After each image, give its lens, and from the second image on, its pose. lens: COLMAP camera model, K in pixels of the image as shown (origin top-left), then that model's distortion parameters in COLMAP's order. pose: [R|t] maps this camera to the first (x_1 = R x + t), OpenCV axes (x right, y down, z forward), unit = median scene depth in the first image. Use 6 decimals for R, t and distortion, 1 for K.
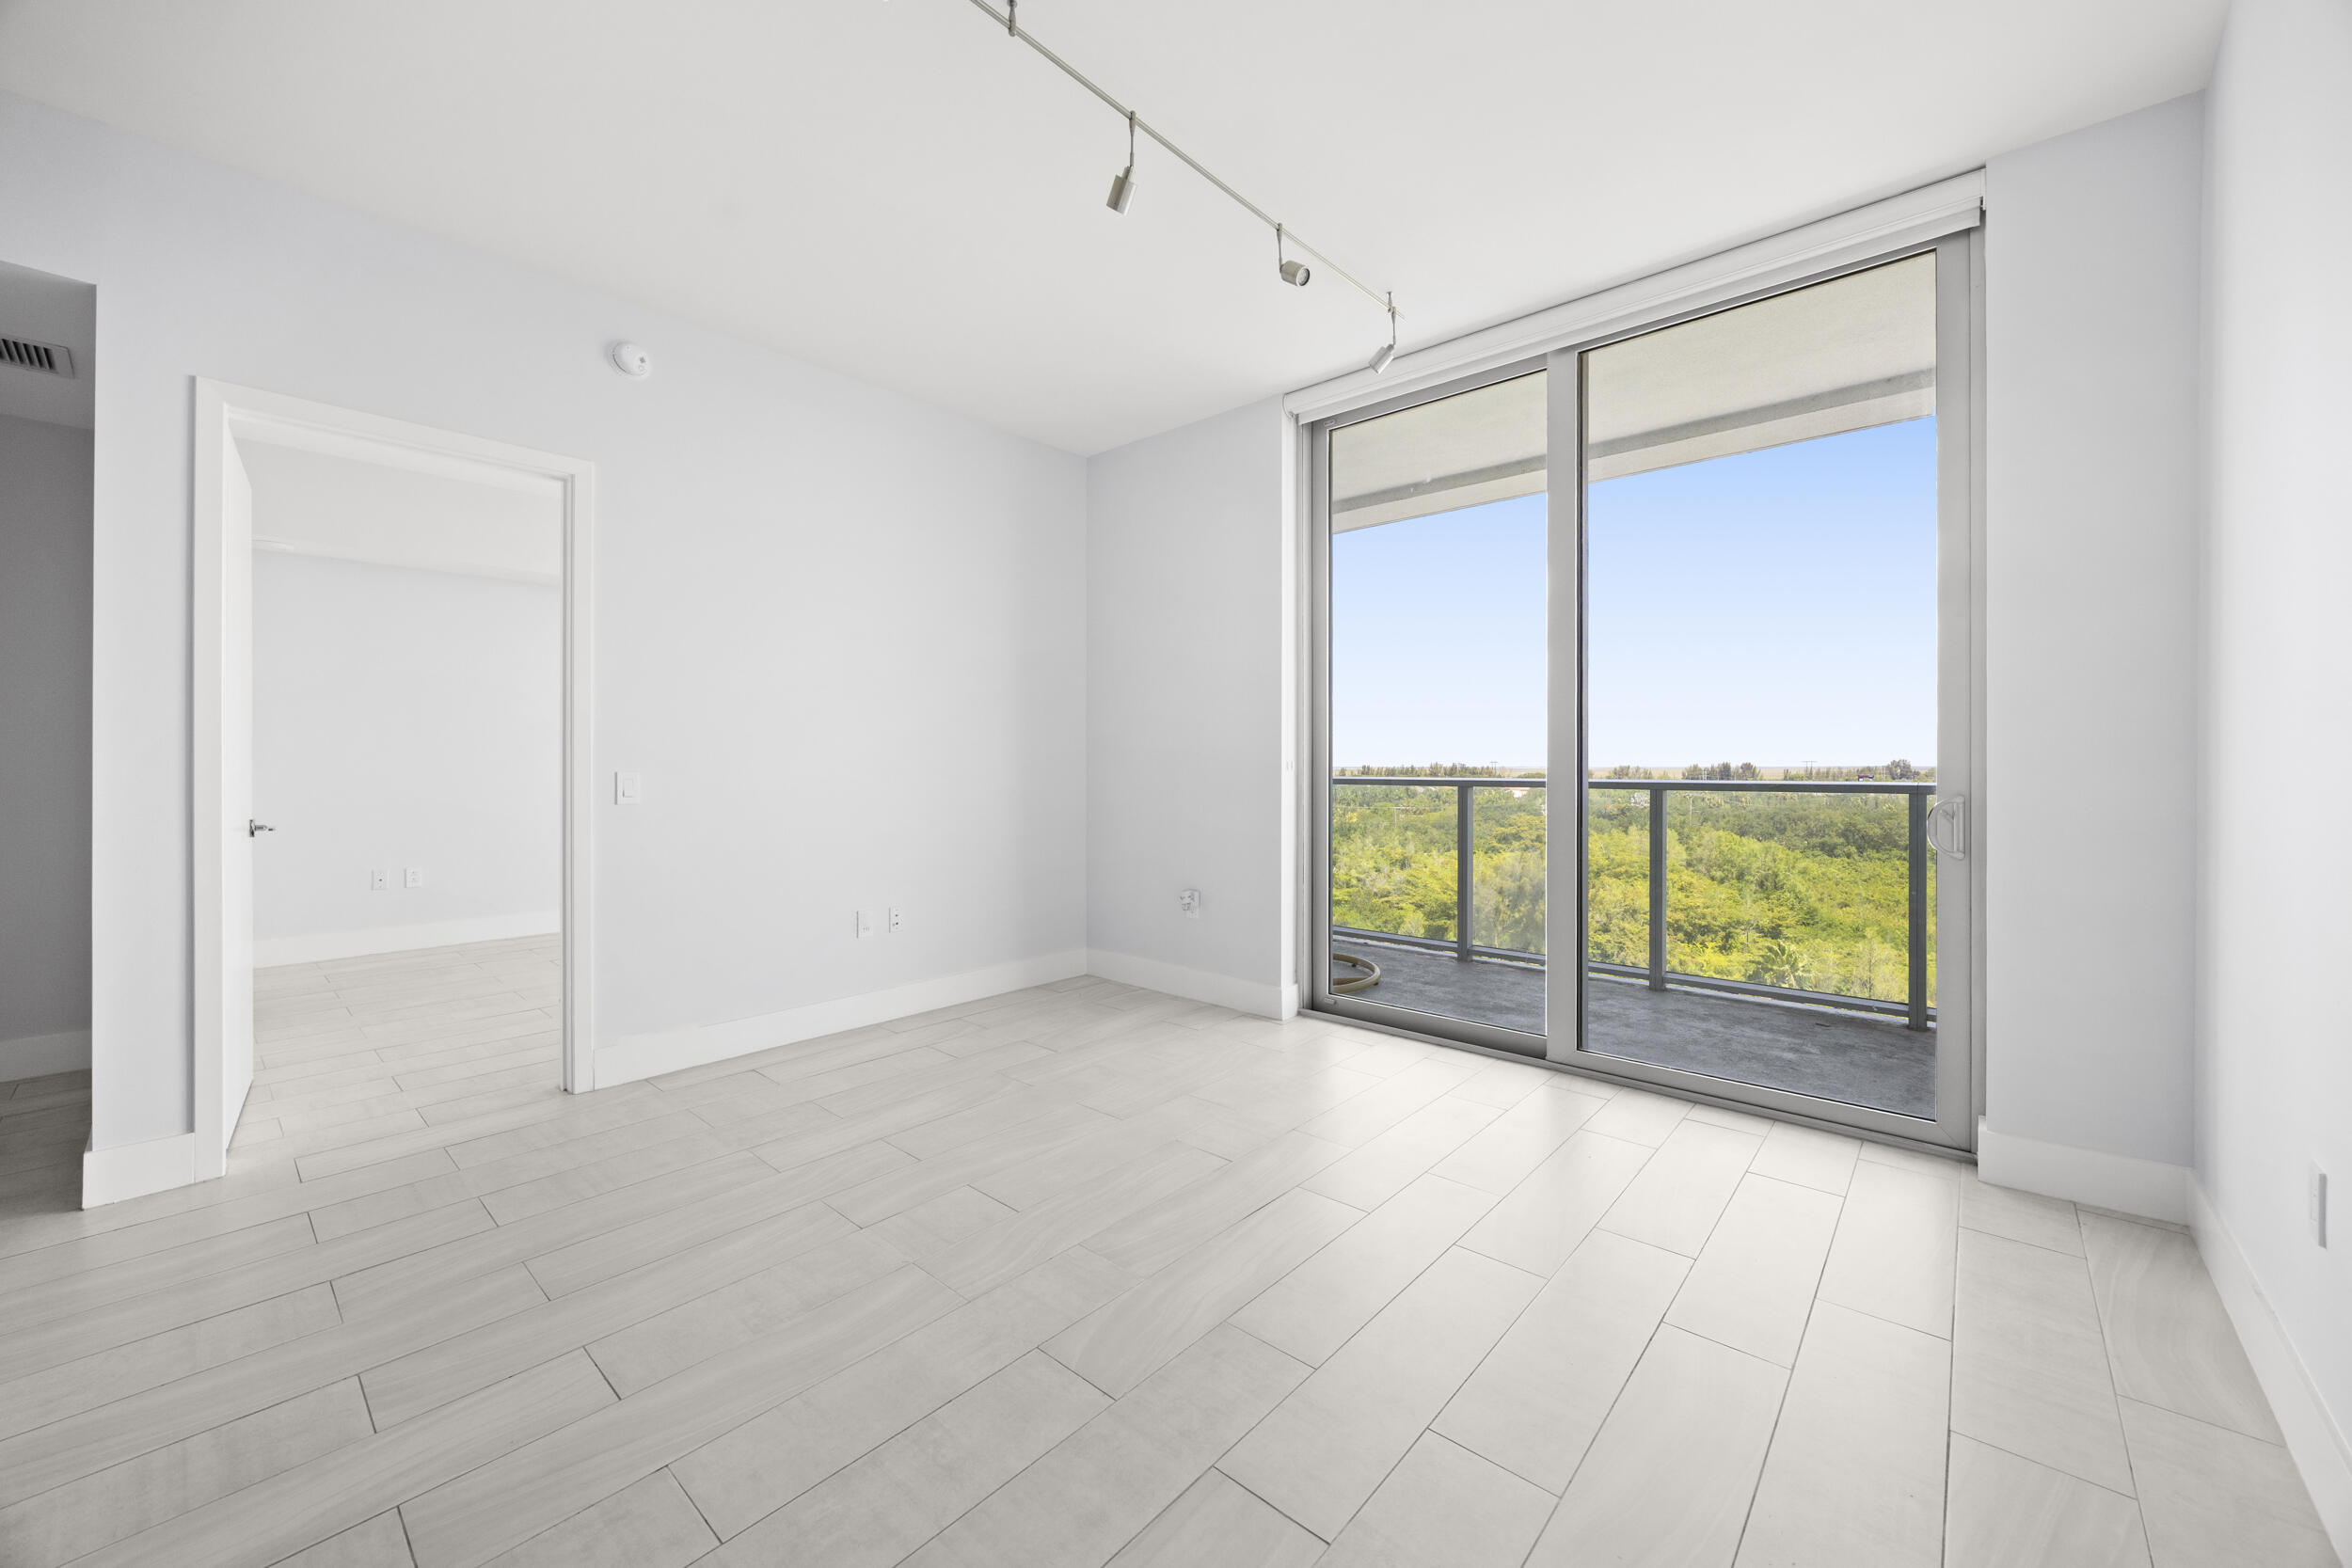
lens RADIAL K [[897.8, 0, 1184.5], [0, 897.8, 771.8], [0, 0, 1]] dist [-0.002002, 0.000354]
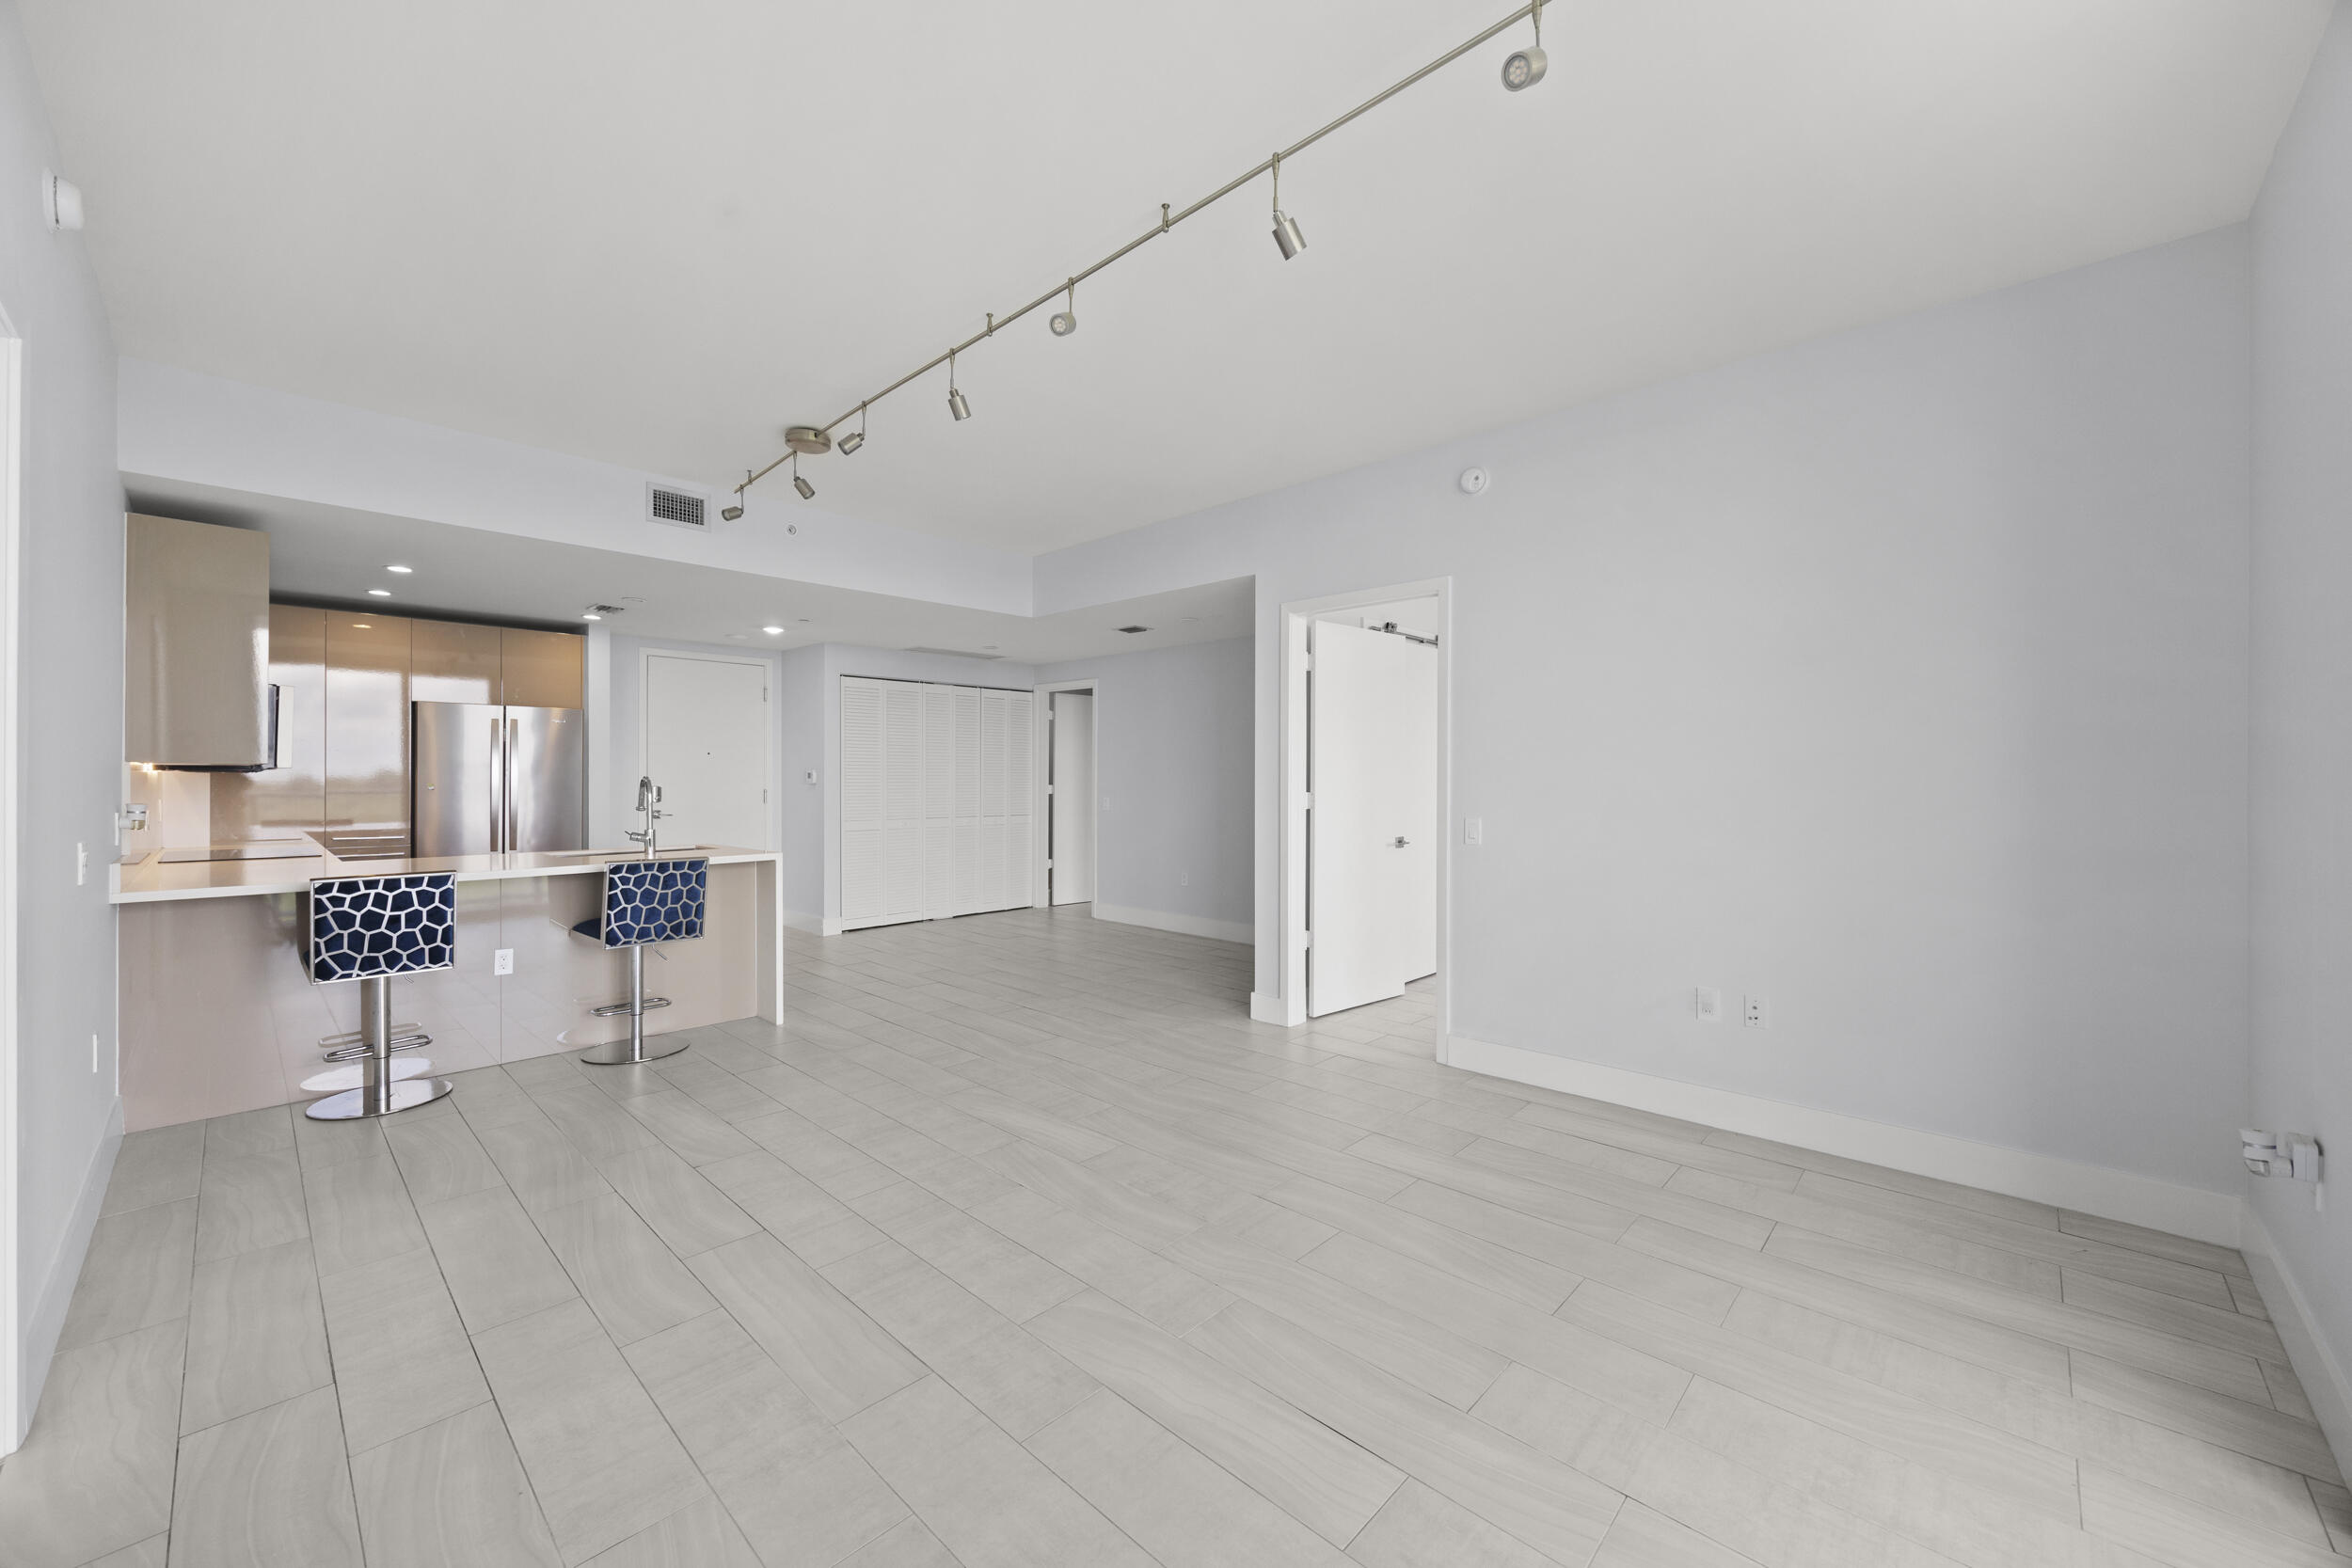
lens RADIAL K [[897.8, 0, 1185.7], [0, 897.8, 780.3], [0, 0, 1]] dist [-0.002002, 0.000354]
pose [[-0.030410, 0.000322, -0.999537, 0.409467], [-0.010711, 0.999942, 0.000648, -0.031325], [0.999480, 0.010726, -0.030404, 0.428348]]
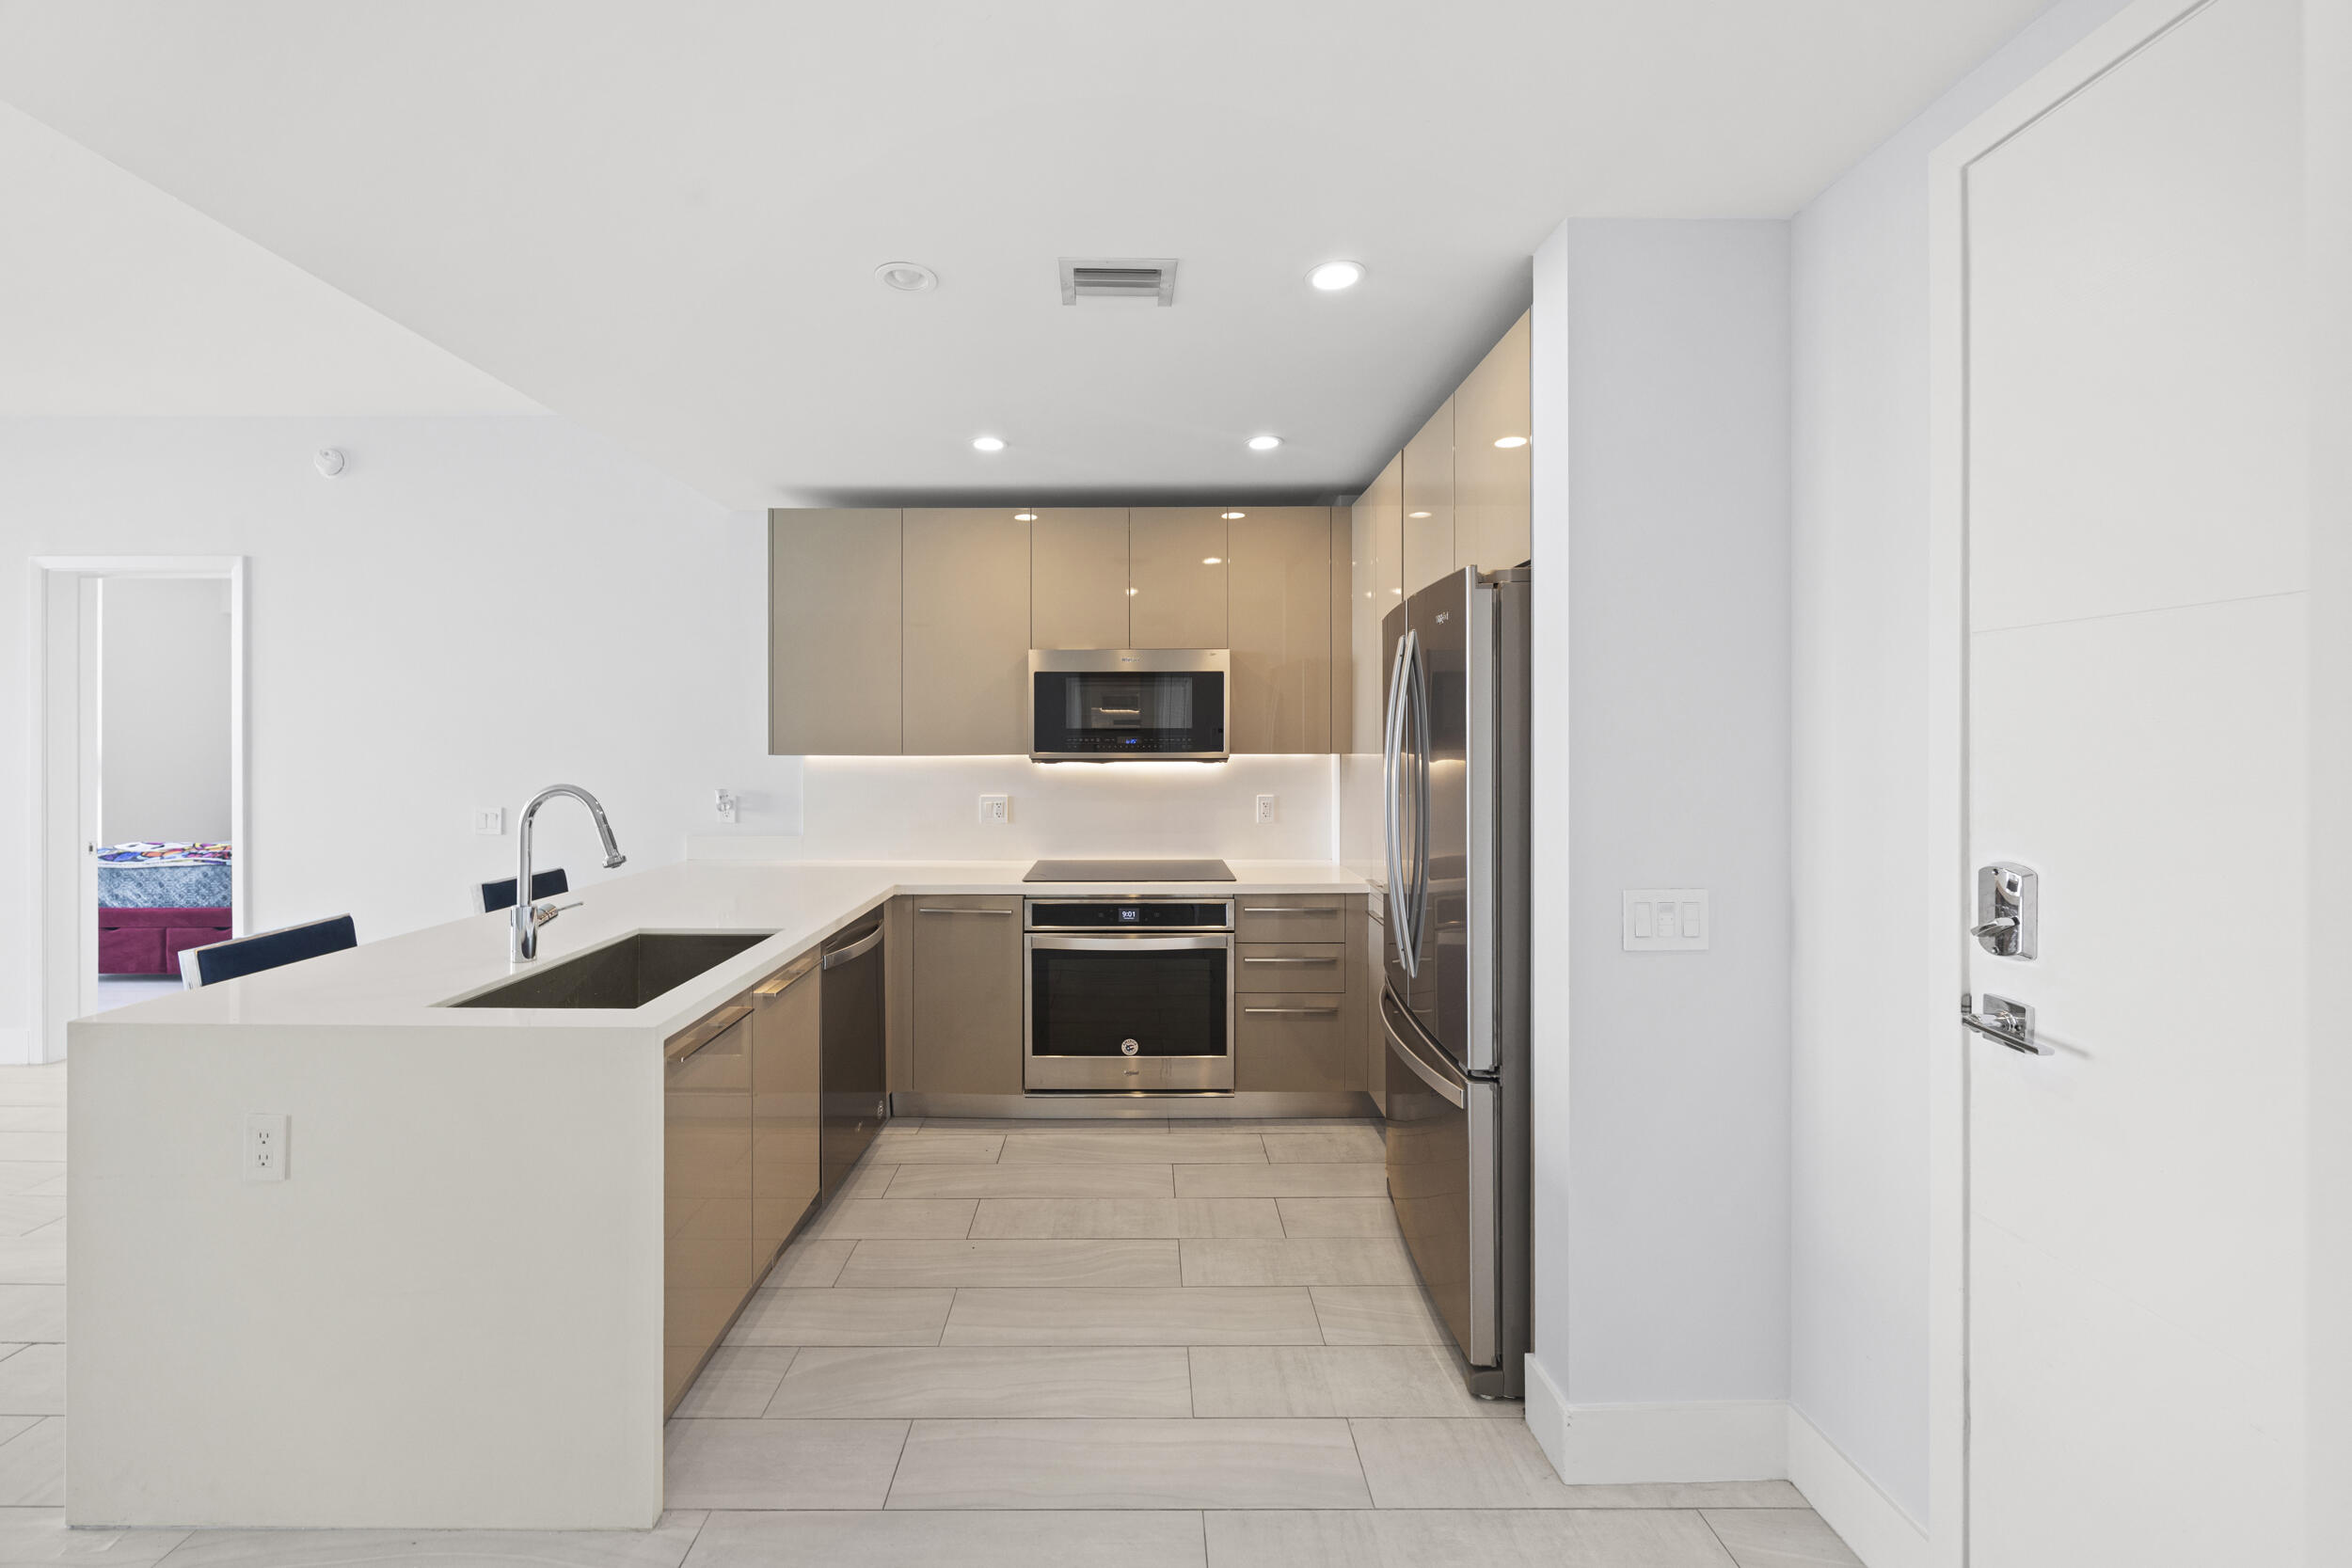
lens RADIAL K [[897.8, 0, 1134.1], [0, 897.8, 744.7], [0, 0, 1]] dist [-0.002002, 0.000354]
pose [[-0.663941, -0.002610, 0.747780, -1.059065], [0.005756, 0.999946, 0.008601, -0.049593], [-0.747763, 0.010015, -0.663890, -0.117376]]
